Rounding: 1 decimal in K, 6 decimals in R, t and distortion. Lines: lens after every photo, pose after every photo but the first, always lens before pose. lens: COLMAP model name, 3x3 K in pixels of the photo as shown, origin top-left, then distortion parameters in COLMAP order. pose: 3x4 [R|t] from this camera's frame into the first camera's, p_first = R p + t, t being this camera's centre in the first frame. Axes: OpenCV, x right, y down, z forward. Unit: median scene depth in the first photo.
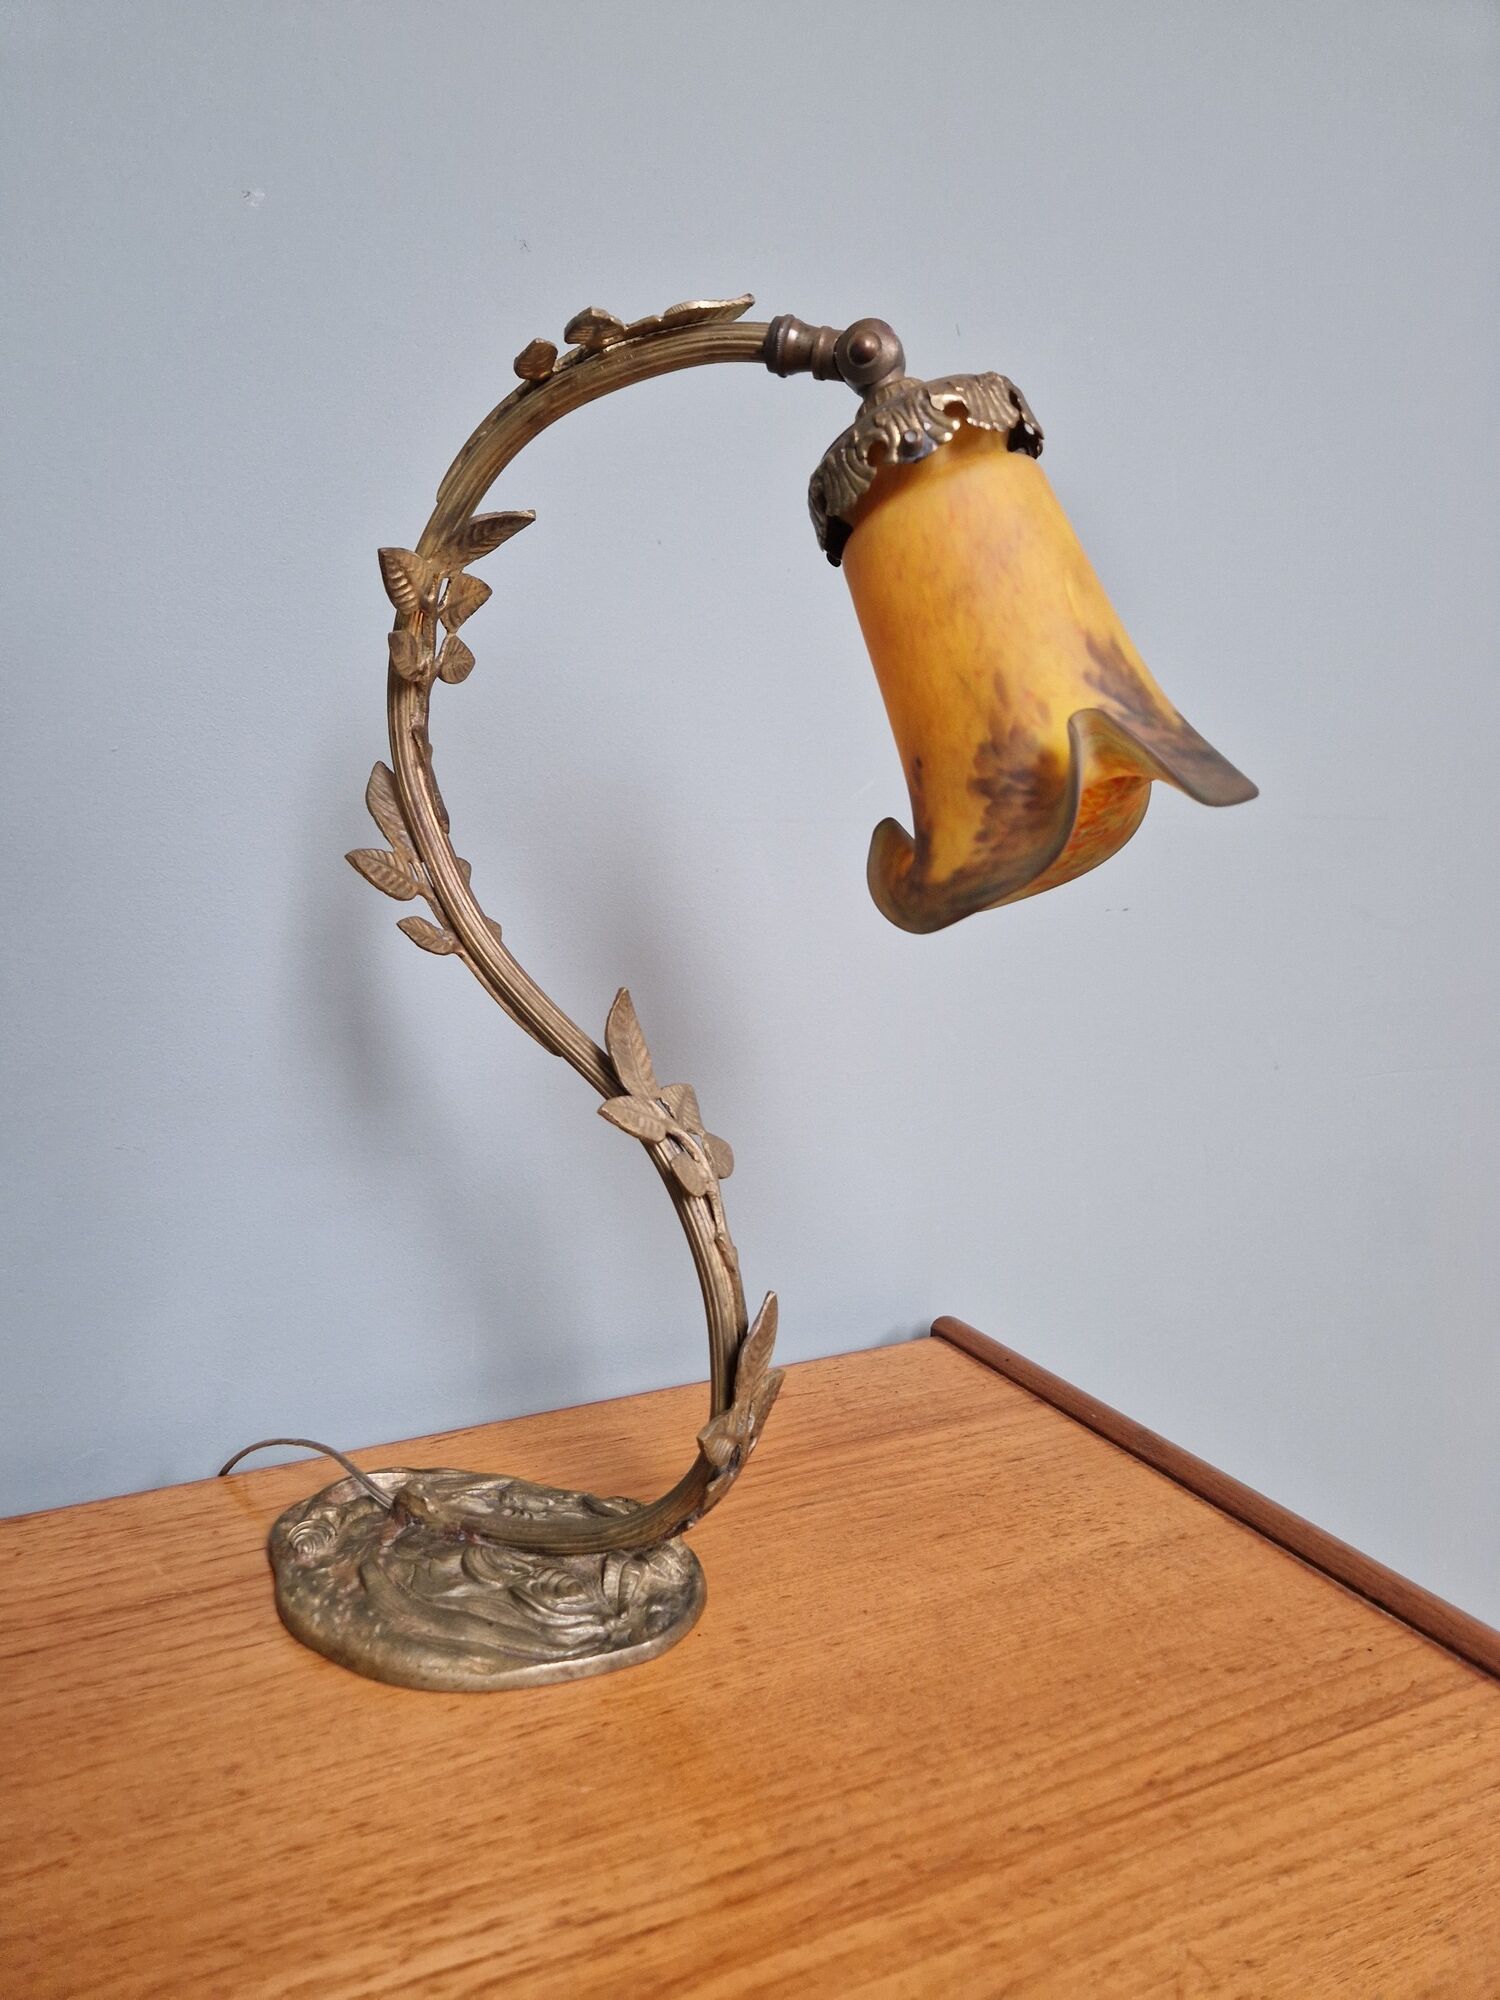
lens RADIAL K [[1364.5, 0, 724.9], [0, 1364.5, 984.8], [0, 0, 1]] dist [0.063635, -0.053920]
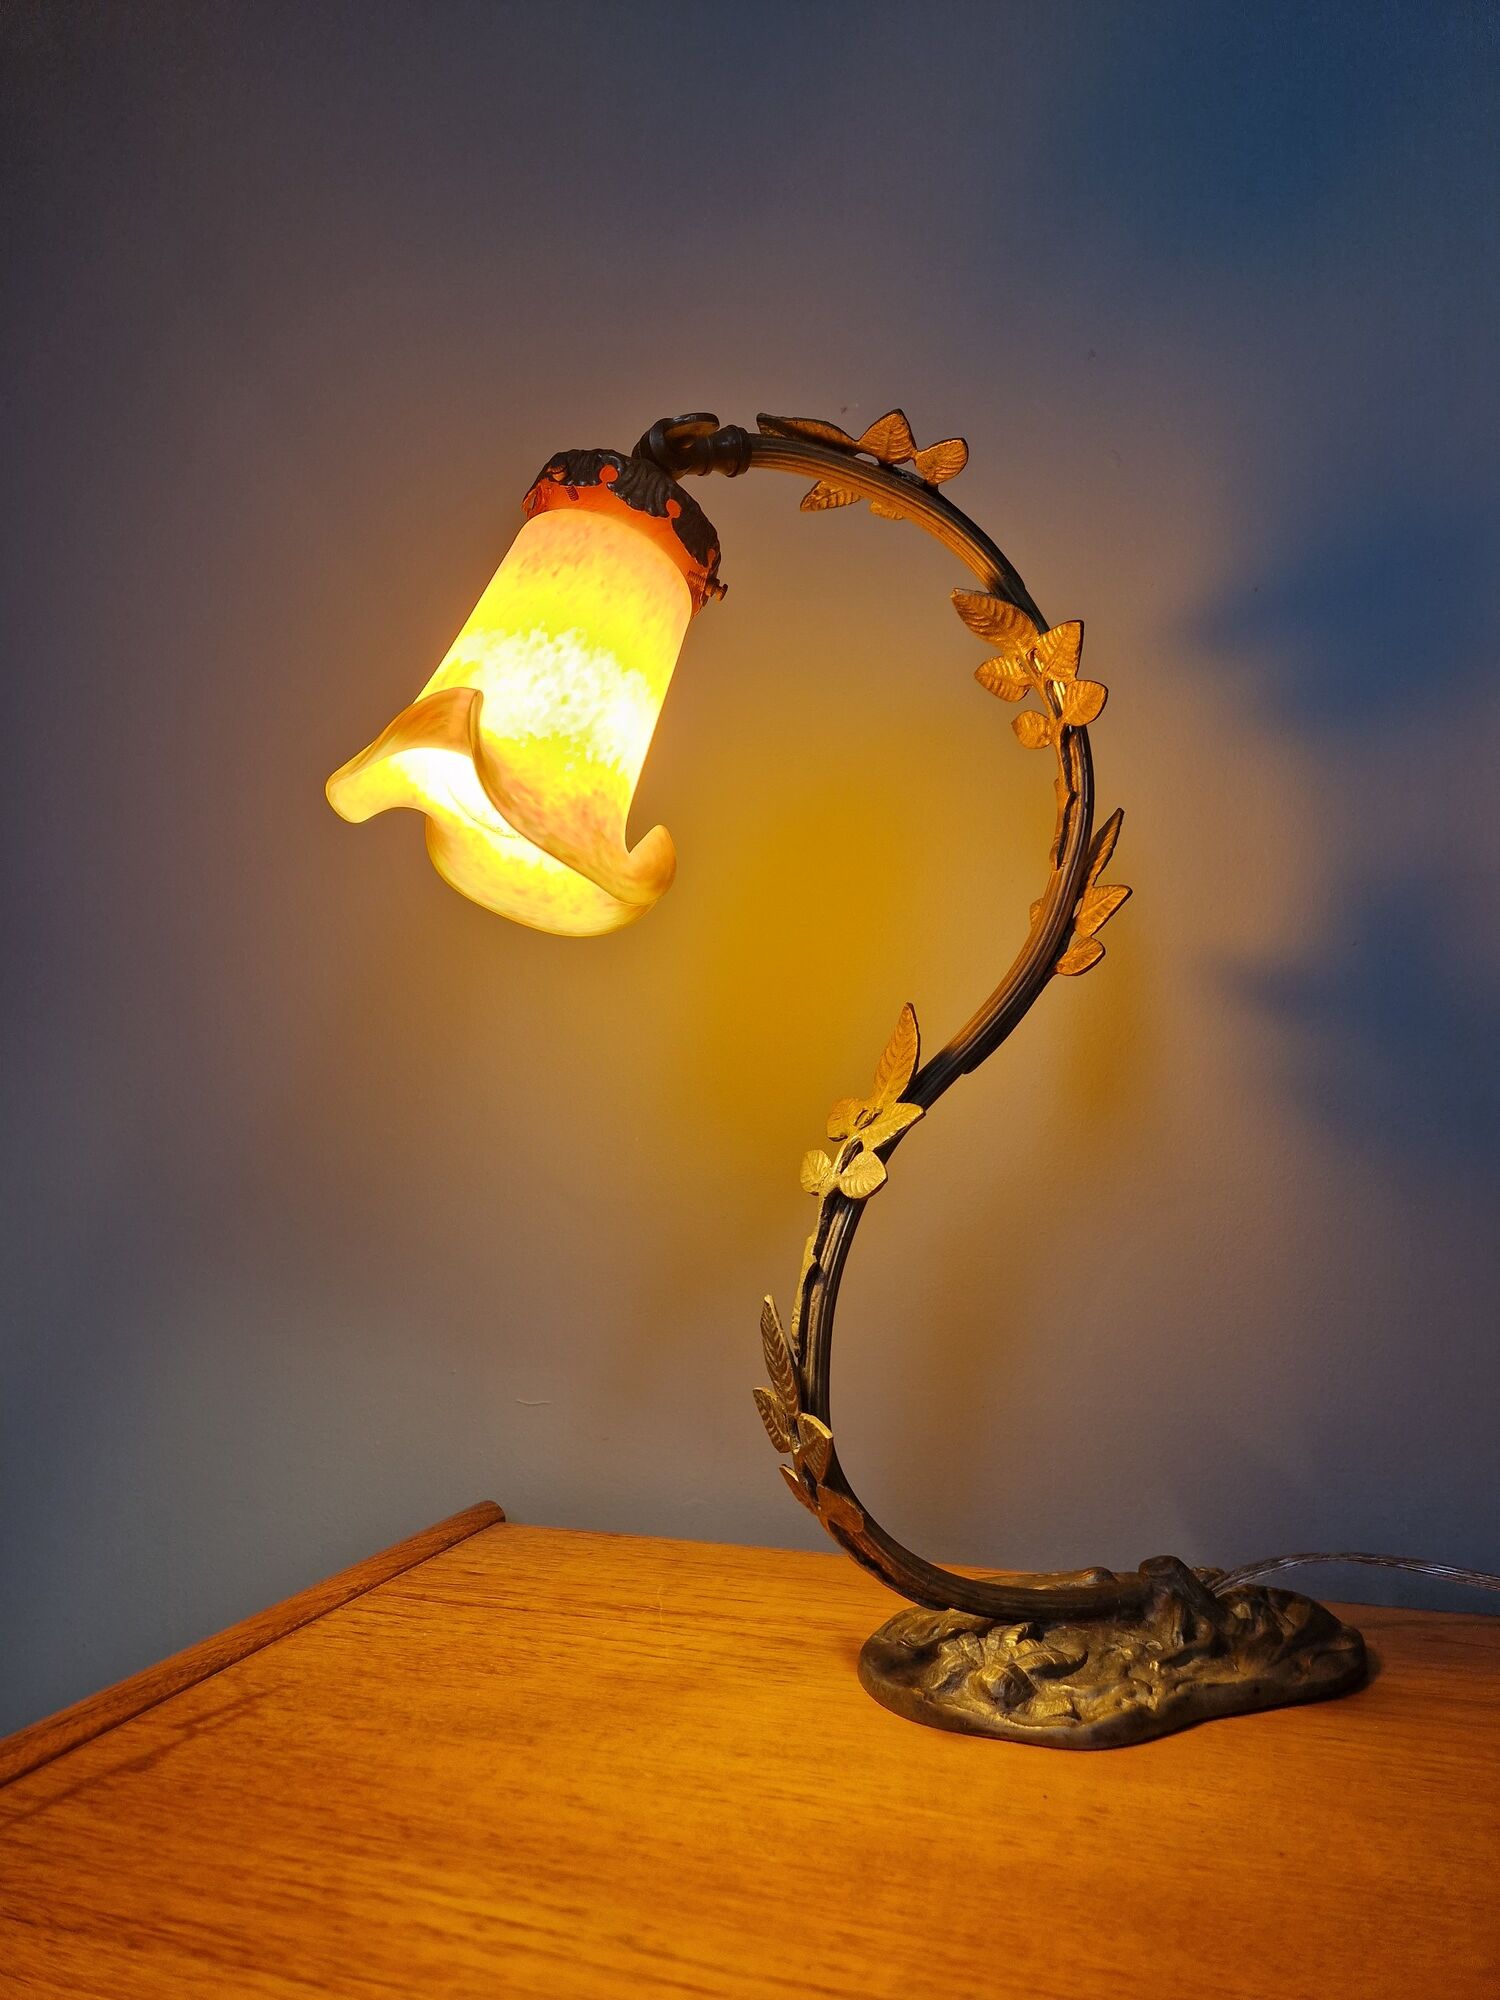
lens RADIAL K [[1364.5, 0, 731.1], [0, 1364.5, 1025.7], [0, 0, 1]] dist [0.063635, -0.053920]
pose [[0.707364, -0.069623, -0.703413, 0.475390], [-0.071187, 0.983061, -0.168889, 0.198960], [0.703256, 0.169540, 0.690425, 0.271899]]
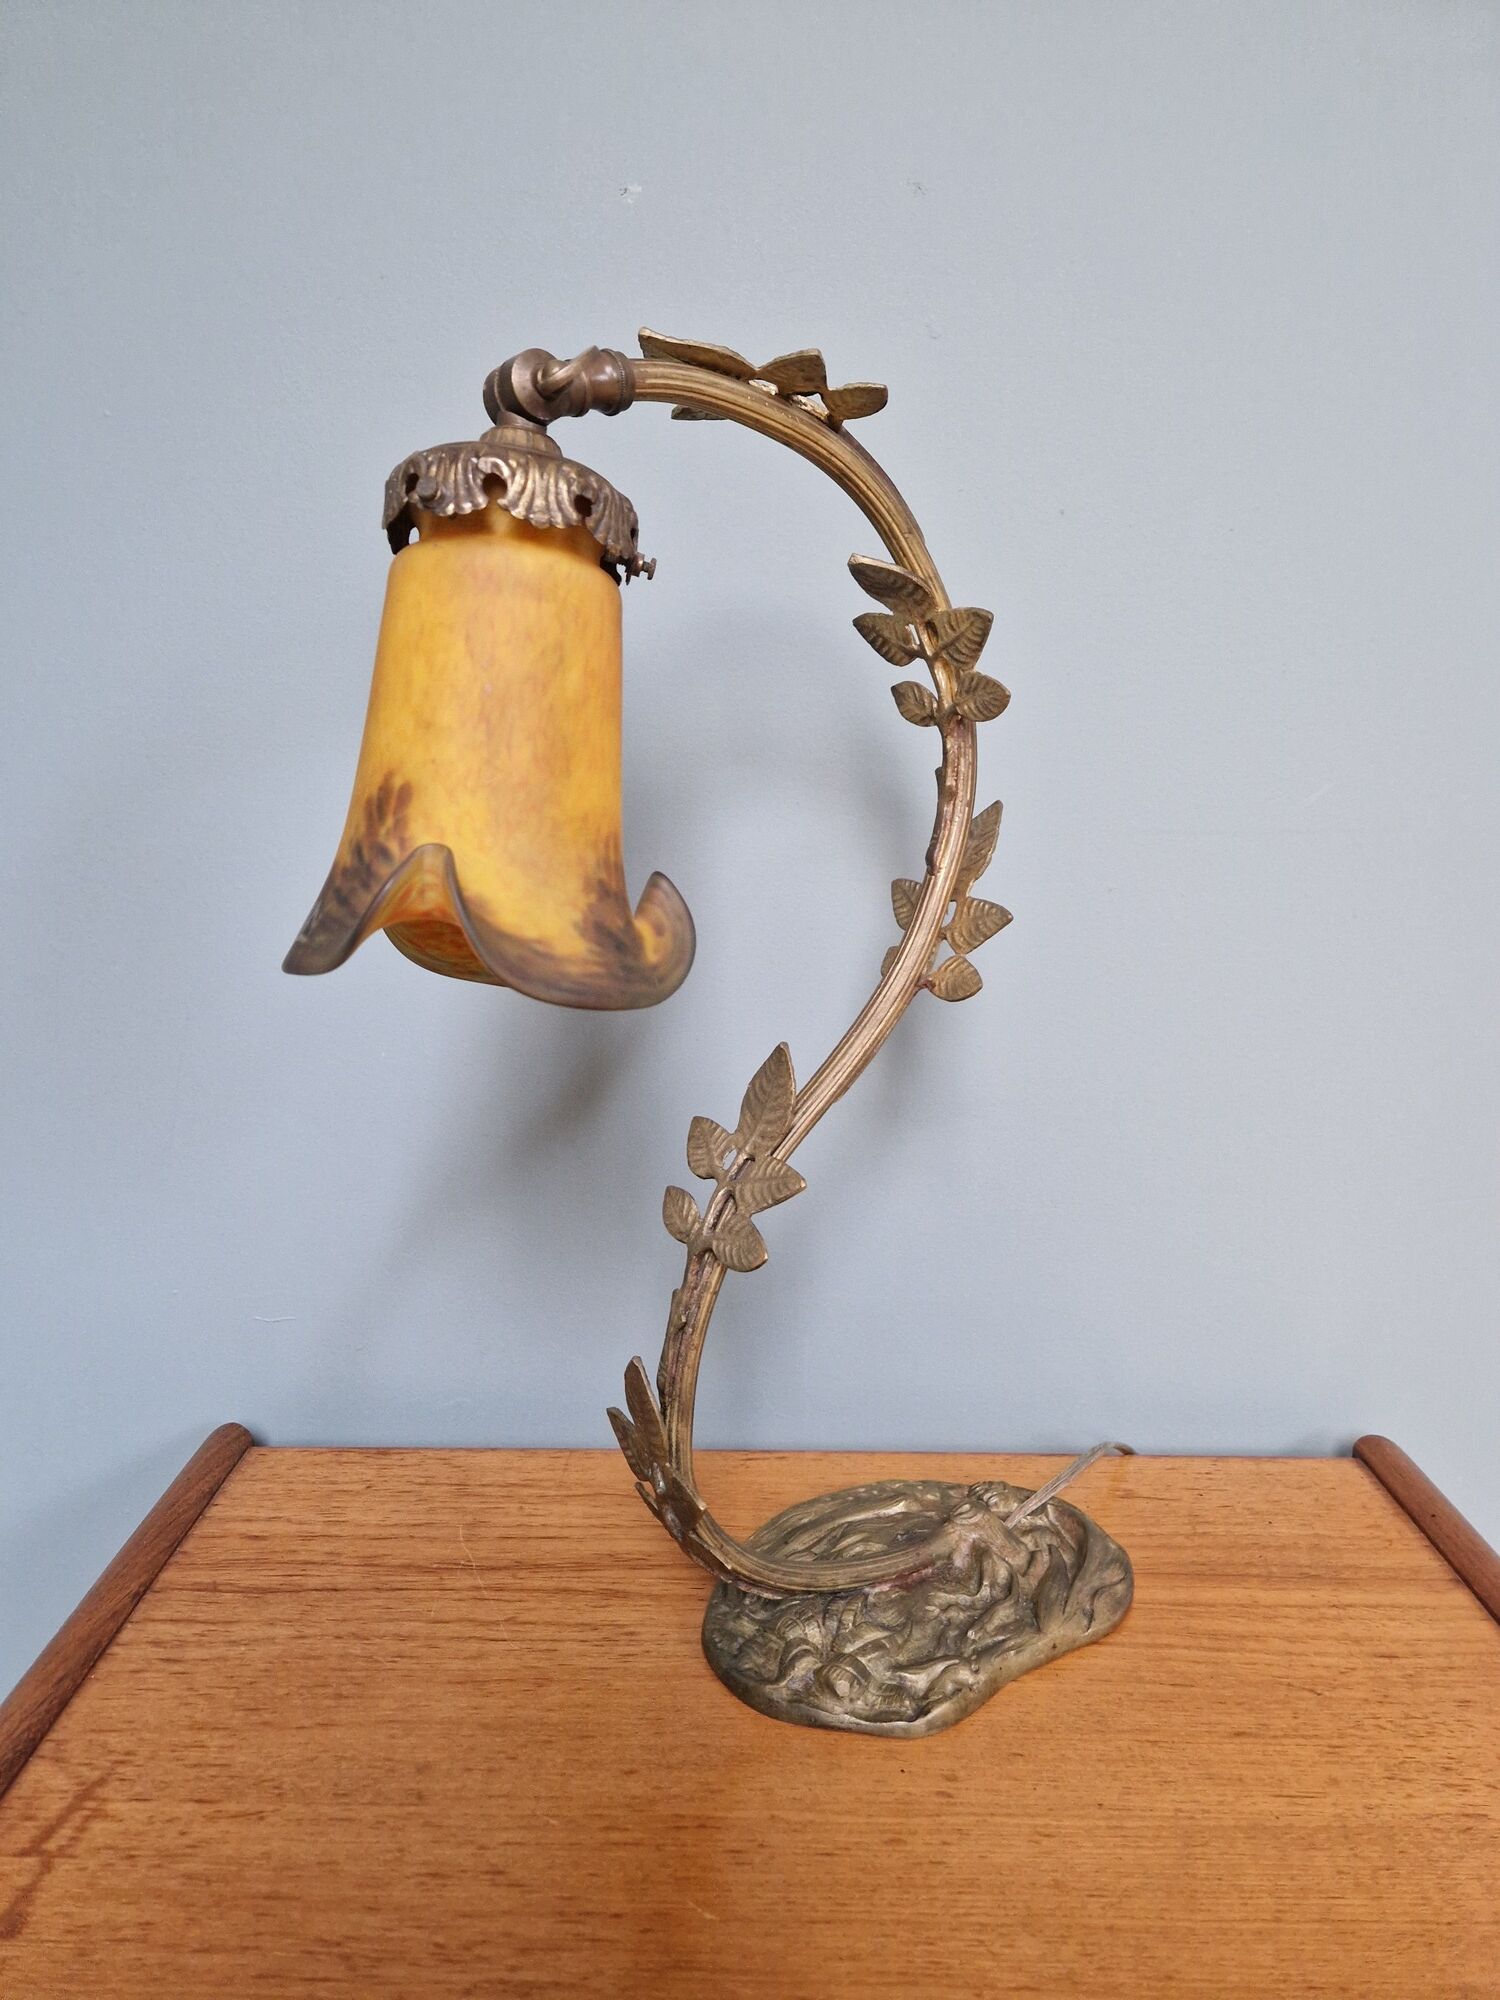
lens RADIAL K [[1364.5, 0, 728.8], [0, 1364.5, 998.4], [0, 0, 1]] dist [0.063635, -0.053920]
pose [[0.900243, 0.089310, -0.426130, 0.240519], [-0.056534, 0.994427, 0.088983, -0.124417], [0.431702, -0.056015, 0.900275, 0.160181]]
